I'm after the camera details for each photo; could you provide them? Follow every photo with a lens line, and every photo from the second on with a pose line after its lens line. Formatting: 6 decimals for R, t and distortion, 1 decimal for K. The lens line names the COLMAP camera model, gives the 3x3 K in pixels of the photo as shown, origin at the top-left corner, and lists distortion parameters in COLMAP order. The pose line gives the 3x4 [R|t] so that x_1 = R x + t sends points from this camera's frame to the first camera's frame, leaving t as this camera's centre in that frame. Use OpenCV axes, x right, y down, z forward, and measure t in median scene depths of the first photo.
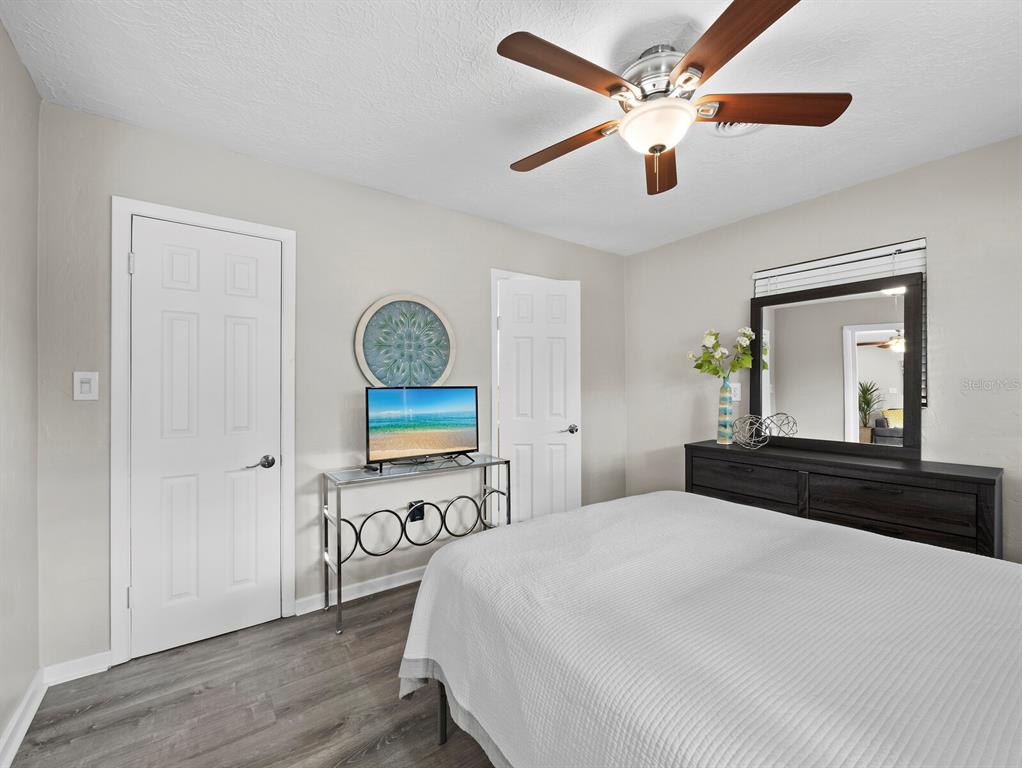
lens RADIAL K [[435.0, 0, 505.9], [0, 435.0, 390.7], [0, 0, 1]] dist [-0.001086, -0.000259]
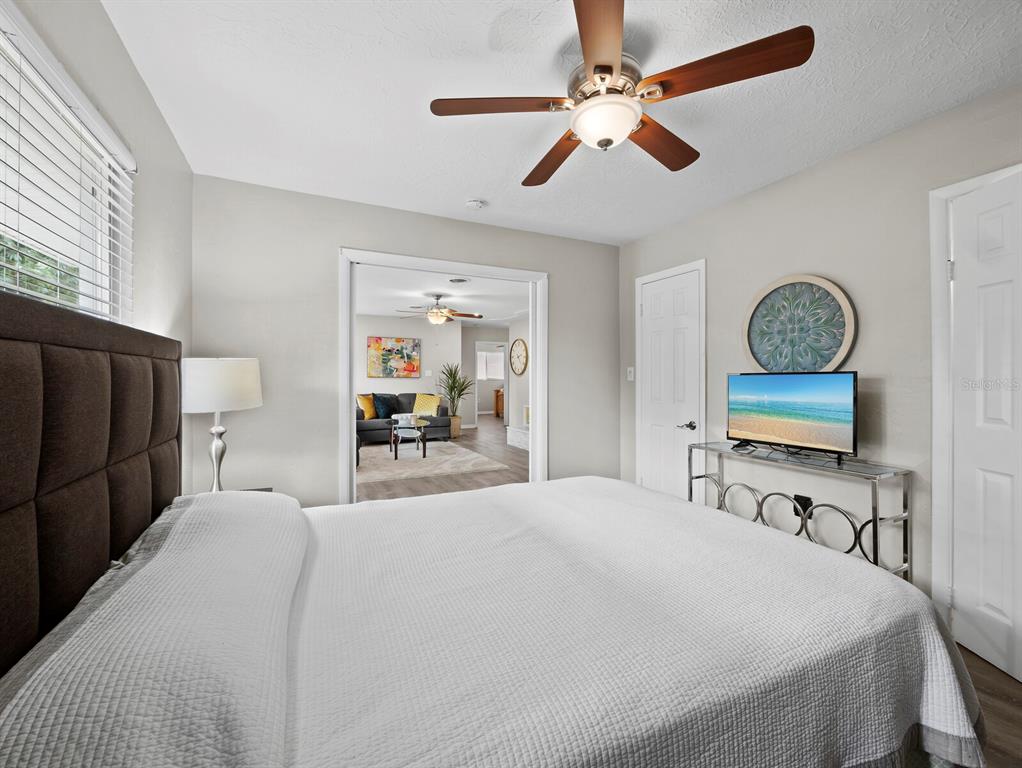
lens RADIAL K [[427.0, 0, 515.2], [0, 427.0, 383.5], [0, 0, 1]] dist [-0.002446, -0.000036]
pose [[-0.163188, 0.022024, -0.986349, 0.803121], [0.005800, 0.999755, 0.021364, -0.009019], [0.986578, -0.002234, -0.163276, 0.550971]]
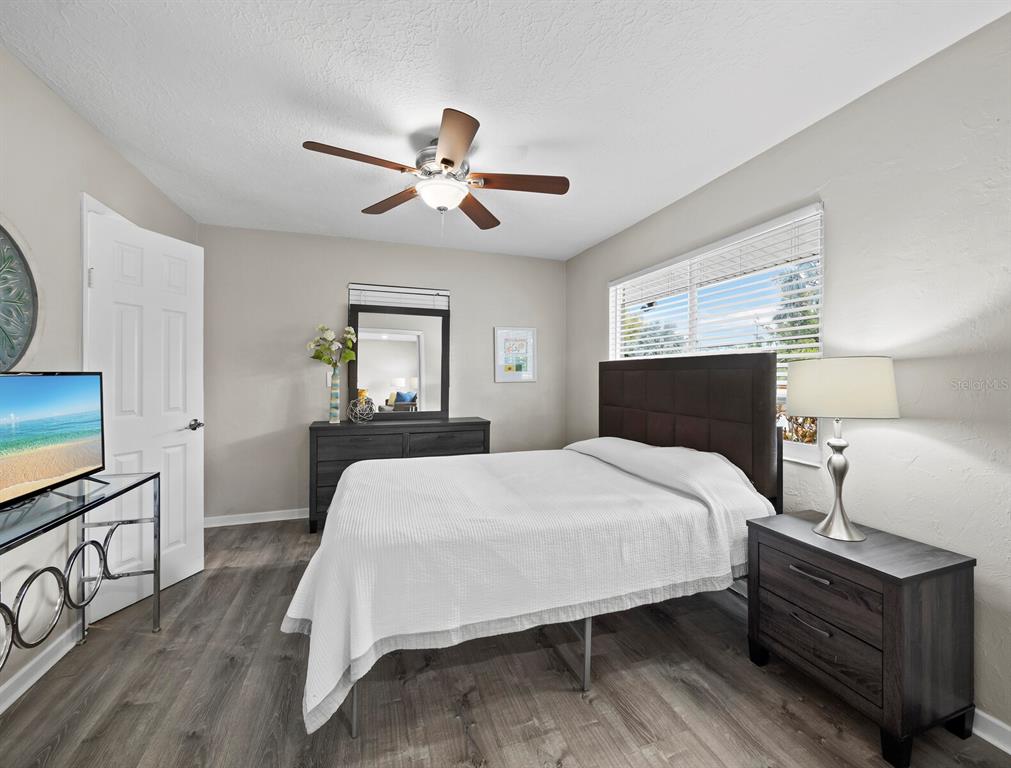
lens RADIAL K [[437.8, 0, 524.8], [0, 437.8, 383.6], [0, 0, 1]] dist [0.000088, 0.000172]
pose [[0.261241, -0.014875, 0.965159, -0.565699], [0.000372, 0.999883, 0.015309, -0.002975], [-0.965273, -0.003640, 0.261216, 0.209062]]
